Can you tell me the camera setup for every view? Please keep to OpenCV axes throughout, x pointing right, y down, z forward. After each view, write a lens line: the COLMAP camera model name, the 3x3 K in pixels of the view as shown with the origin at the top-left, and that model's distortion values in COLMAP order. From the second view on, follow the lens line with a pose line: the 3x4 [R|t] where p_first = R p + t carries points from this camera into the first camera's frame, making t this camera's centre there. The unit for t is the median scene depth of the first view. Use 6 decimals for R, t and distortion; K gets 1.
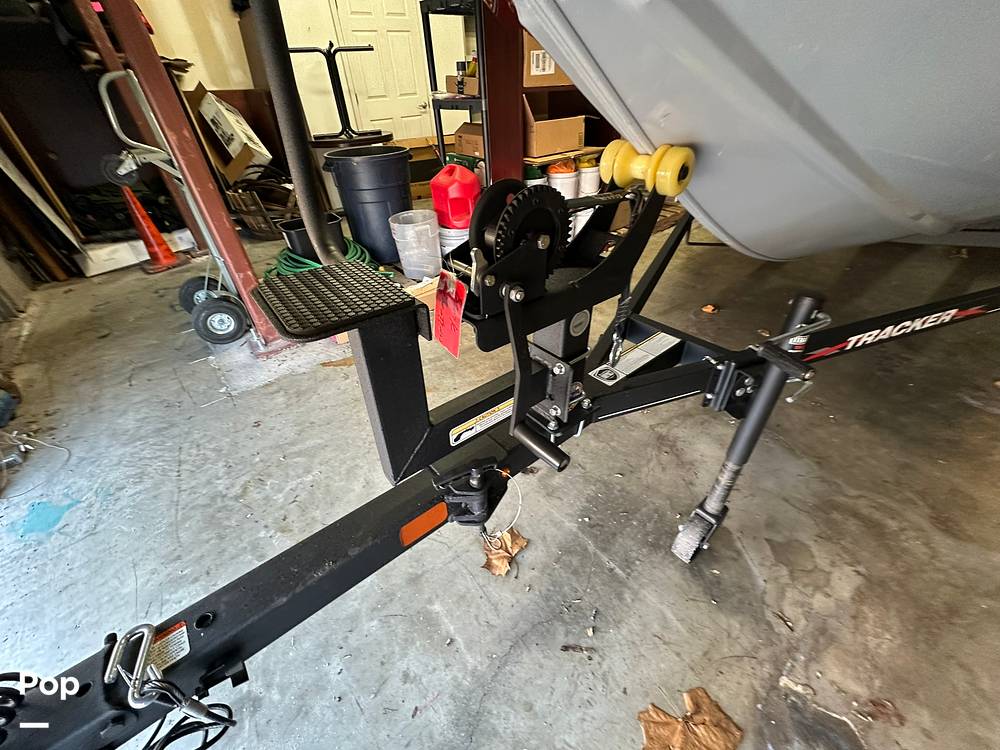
lens RADIAL K [[405.3, 0, 501.4], [0, 405.3, 371.2], [0, 0, 1]] dist [-0.001739, -0.000417]
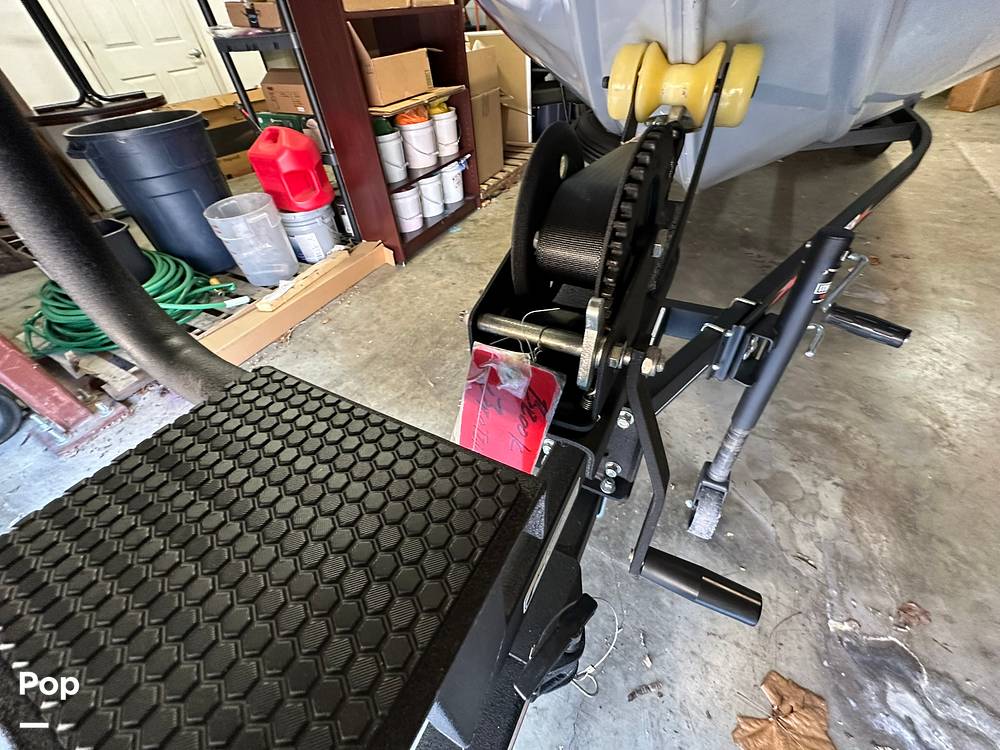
lens RADIAL K [[405.3, 0, 501.4], [0, 405.3, 371.2], [0, 0, 1]] dist [-0.001739, -0.000417]
pose [[0.922706, -0.273896, 0.271281, -0.056047], [0.247354, 0.960390, 0.128325, -0.060369], [-0.295684, -0.051304, 0.953907, 0.122559]]
